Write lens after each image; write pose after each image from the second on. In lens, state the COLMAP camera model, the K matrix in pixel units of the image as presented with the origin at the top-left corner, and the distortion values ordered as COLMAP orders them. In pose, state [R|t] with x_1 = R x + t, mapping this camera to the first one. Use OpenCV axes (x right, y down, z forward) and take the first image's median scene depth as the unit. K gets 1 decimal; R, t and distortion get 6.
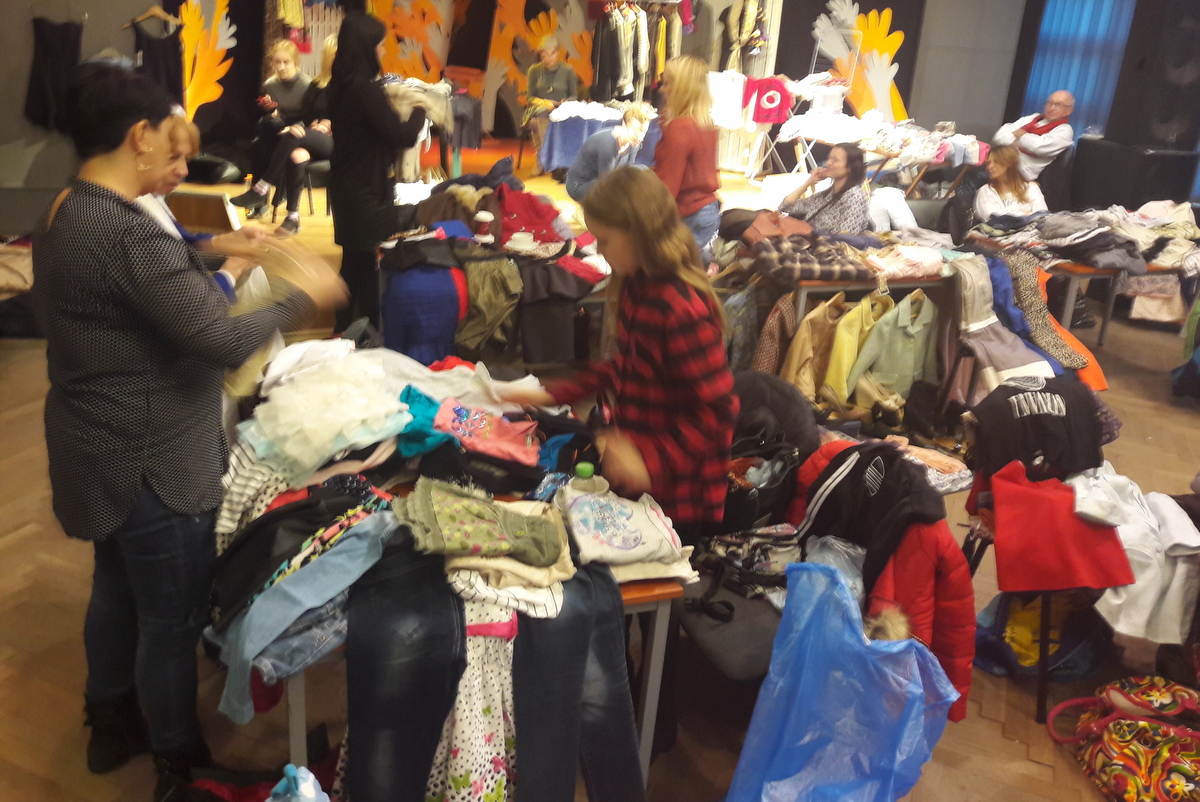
lens RADIAL K [[967.7, 0, 600.0], [0, 967.7, 401.0], [0, 0, 1]] dist [0.074618, -0.203843]
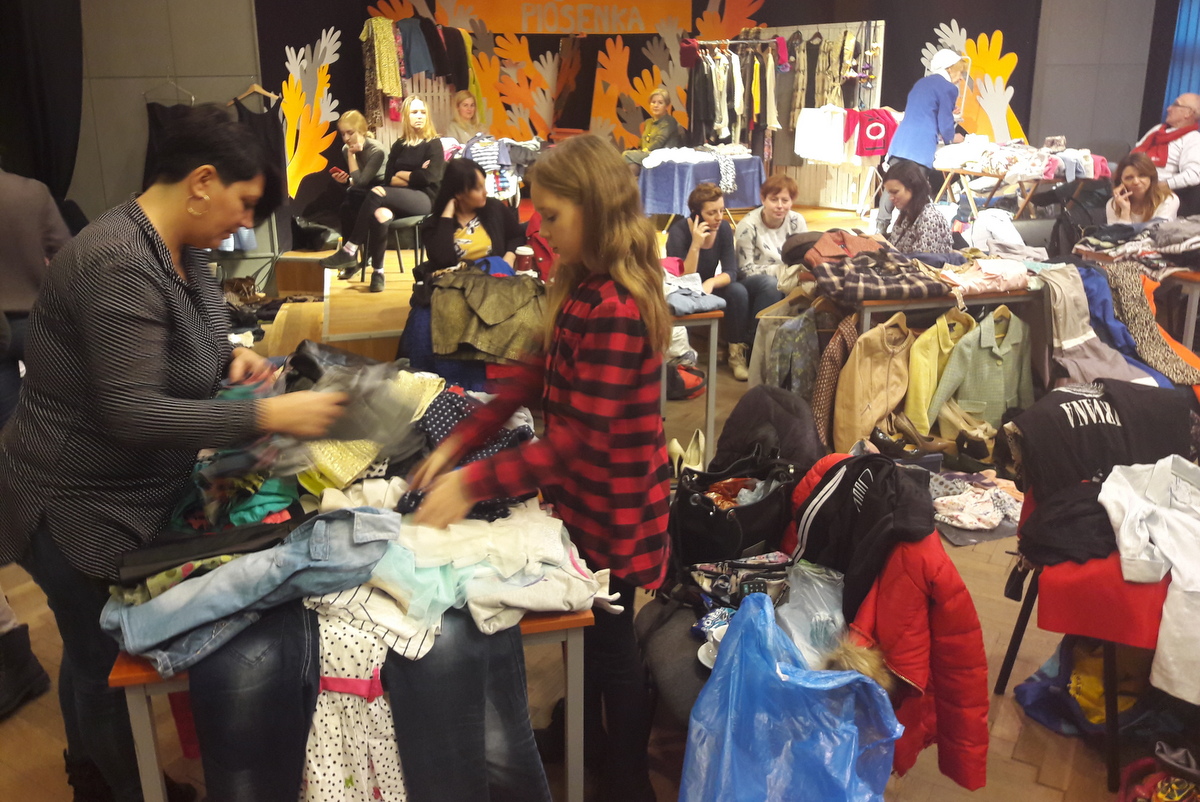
lens RADIAL K [[972.4, 0, 600.0], [0, 972.4, 401.0], [0, 0, 1]] dist [-0.000107, -0.039882]
pose [[0.986816, -0.034324, -0.158164, 0.096837], [0.023697, 0.997363, -0.068595, 0.026137], [0.160101, 0.063943, 0.985027, 0.057581]]
